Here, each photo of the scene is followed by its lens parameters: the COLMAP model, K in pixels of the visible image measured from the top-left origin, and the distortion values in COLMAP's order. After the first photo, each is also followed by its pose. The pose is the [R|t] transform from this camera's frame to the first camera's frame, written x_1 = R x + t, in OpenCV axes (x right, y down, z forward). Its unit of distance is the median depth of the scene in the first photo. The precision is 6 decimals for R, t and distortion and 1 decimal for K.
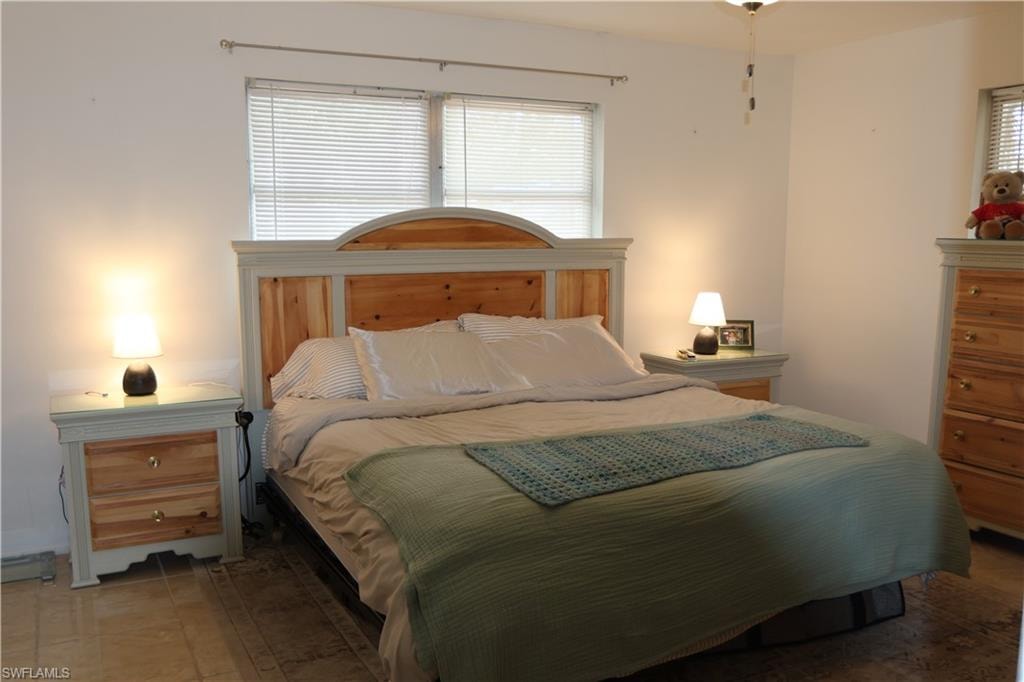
lens RADIAL K [[900.5, 0, 504.0], [0, 900.5, 346.5], [0, 0, 1]] dist [-0.059332, 0.050169]
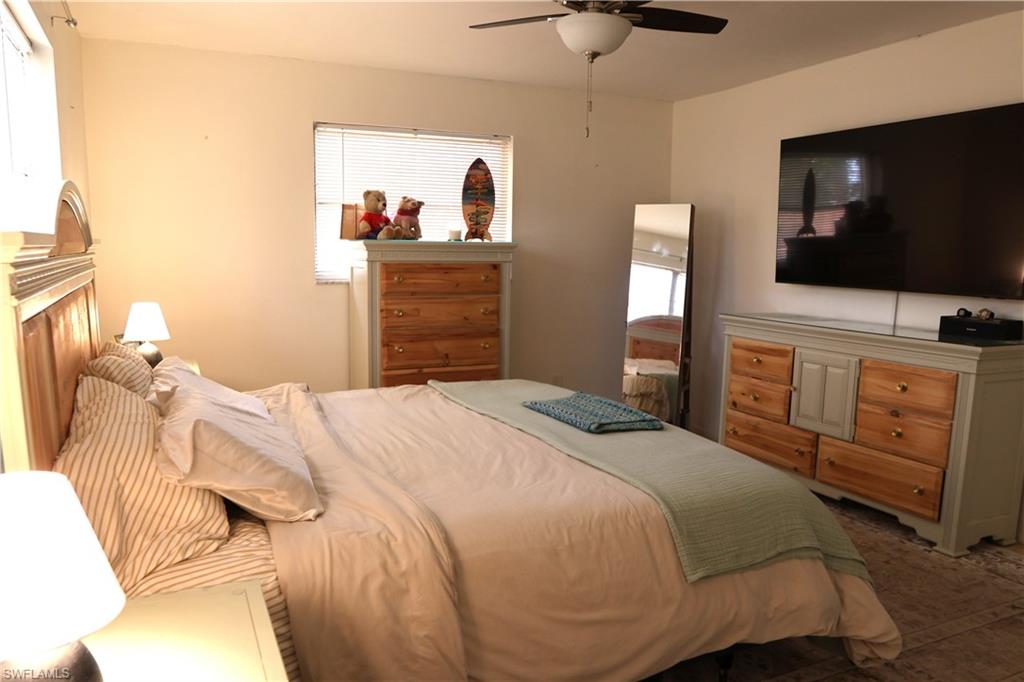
lens RADIAL K [[756.9, 0, 502.6], [0, 756.9, 366.5], [0, 0, 1]] dist [-0.062474, 0.032243]
pose [[0.035819, -0.158029, 0.986785, -0.619396], [0.117060, 0.981284, 0.152899, -0.090309], [-0.992479, 0.110037, 0.053648, 0.813996]]
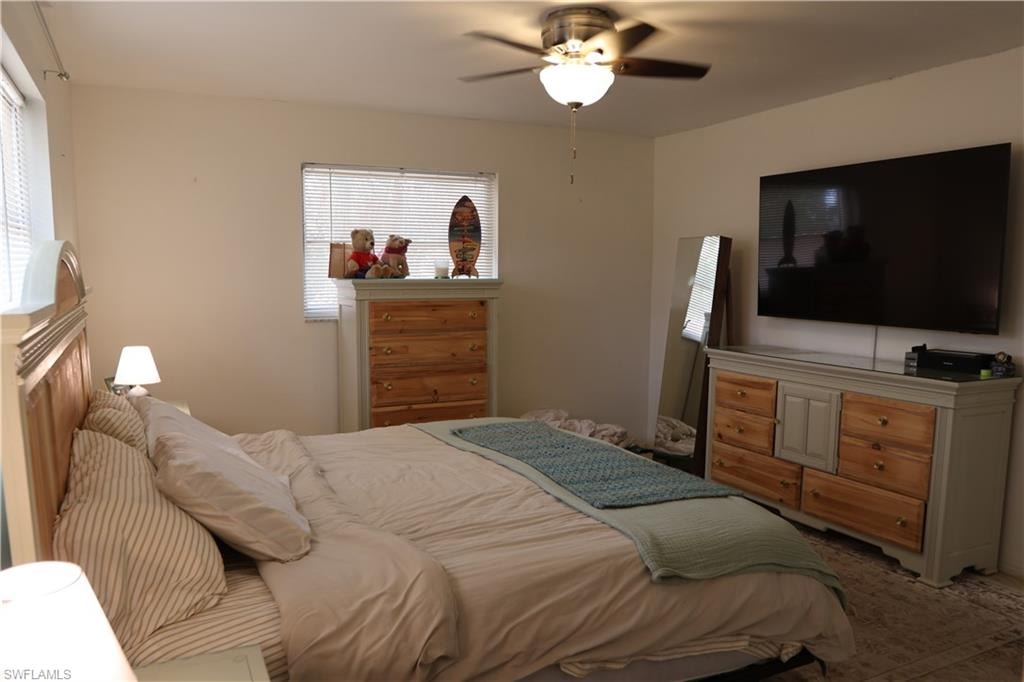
lens RADIAL K [[756.9, 0, 501.3], [0, 756.9, 367.3], [0, 0, 1]] dist [-0.067068, 0.040972]
pose [[0.017678, -0.131712, 0.991130, -0.629276], [0.128335, 0.983385, 0.128394, -0.114568], [-0.991573, 0.124927, 0.034288, 0.813380]]
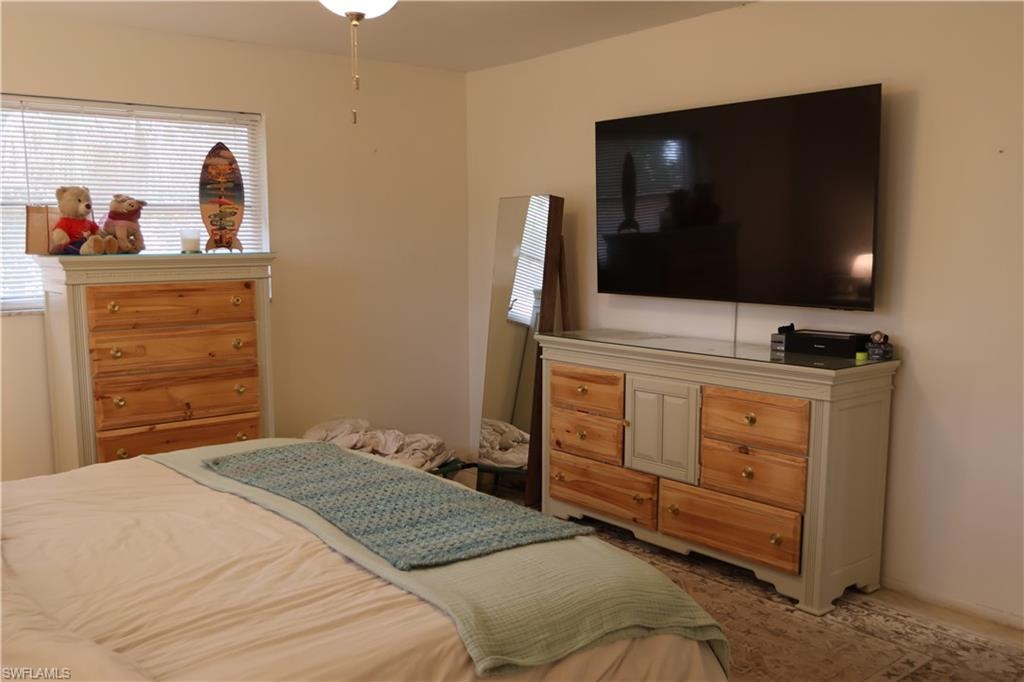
lens RADIAL K [[900.5, 0, 506.5], [0, 900.5, 363.7], [0, 0, 1]] dist [-0.059332, 0.050169]
pose [[-0.214918, -0.138133, 0.966814, -0.542095], [0.132174, 0.976725, 0.168931, -0.112708], [-0.967647, 0.164094, -0.191658, 0.792675]]
